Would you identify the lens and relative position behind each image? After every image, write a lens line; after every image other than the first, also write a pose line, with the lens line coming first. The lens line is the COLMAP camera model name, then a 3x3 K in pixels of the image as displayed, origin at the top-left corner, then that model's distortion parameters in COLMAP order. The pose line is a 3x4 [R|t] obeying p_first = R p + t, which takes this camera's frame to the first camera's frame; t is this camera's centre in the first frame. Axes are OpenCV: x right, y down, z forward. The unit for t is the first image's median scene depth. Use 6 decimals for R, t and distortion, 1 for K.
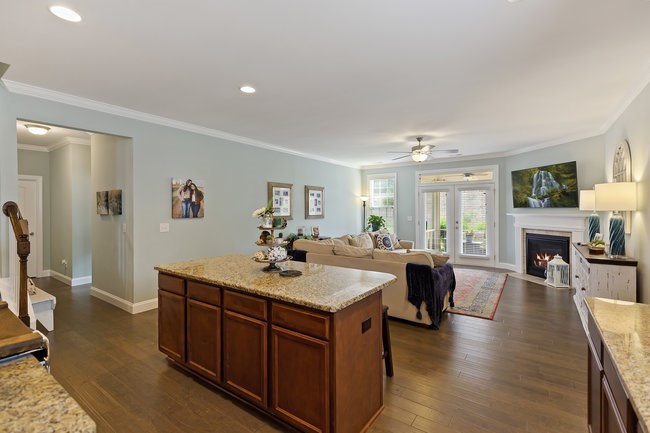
lens RADIAL K [[293.9, 0, 323.2], [0, 293.9, 210.2], [0, 0, 1]] dist [0.003519, 0.000149]
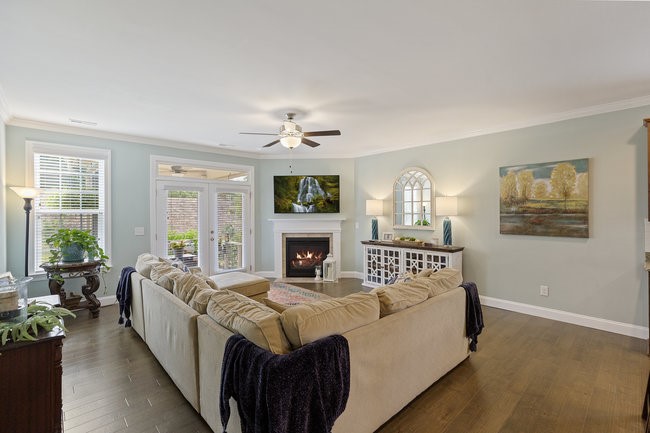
lens RADIAL K [[293.9, 0, 322.8], [0, 293.9, 218.7], [0, 0, 1]] dist [0.003519, 0.000149]
pose [[0.213201, -0.017559, 0.976851, -0.296749], [0.009313, 0.999830, 0.015939, -0.004191], [-0.976964, 0.005699, 0.213328, 0.699260]]
